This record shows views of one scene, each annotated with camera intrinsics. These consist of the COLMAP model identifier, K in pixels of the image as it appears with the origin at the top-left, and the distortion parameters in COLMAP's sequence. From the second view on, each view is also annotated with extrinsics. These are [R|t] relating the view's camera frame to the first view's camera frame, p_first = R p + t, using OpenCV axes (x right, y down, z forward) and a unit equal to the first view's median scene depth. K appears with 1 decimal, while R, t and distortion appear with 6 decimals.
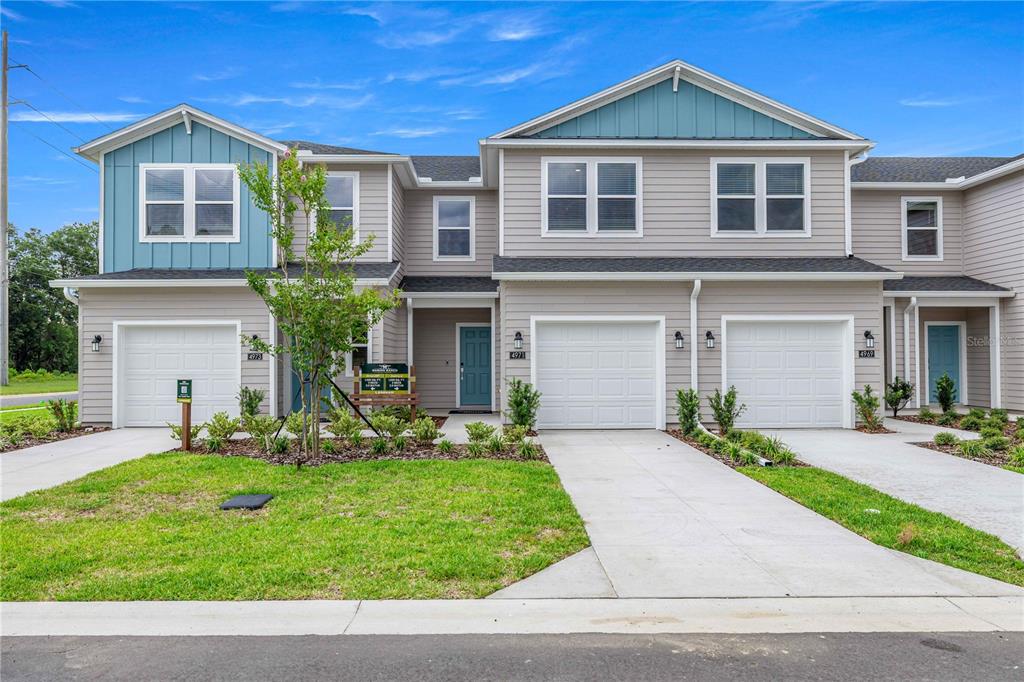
lens RADIAL K [[719.1, 0, 510.5], [0, 719.1, 344.1], [0, 0, 1]] dist [0.000397, 0.000005]
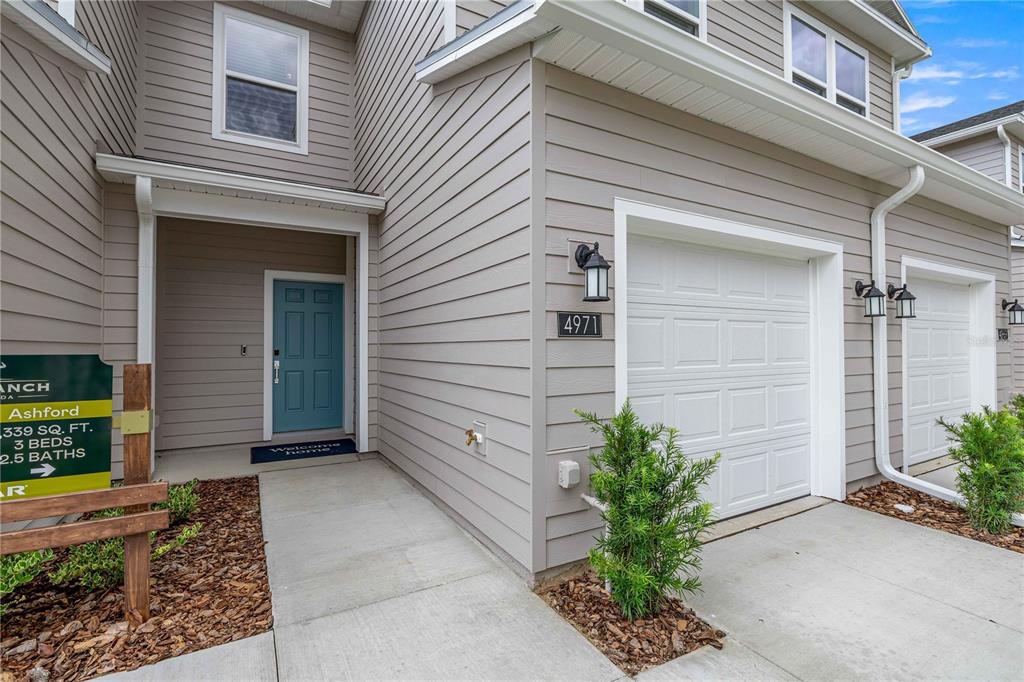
lens RADIAL K [[479.2, 0, 519.3], [0, 479.2, 336.7], [0, 0, 1]] dist [-0.002667, -0.000105]
pose [[0.879372, 0.011070, 0.476006, -0.100827], [-0.010793, 0.999936, -0.003315, 0.020444], [-0.476012, -0.002222, 0.879436, 0.803948]]
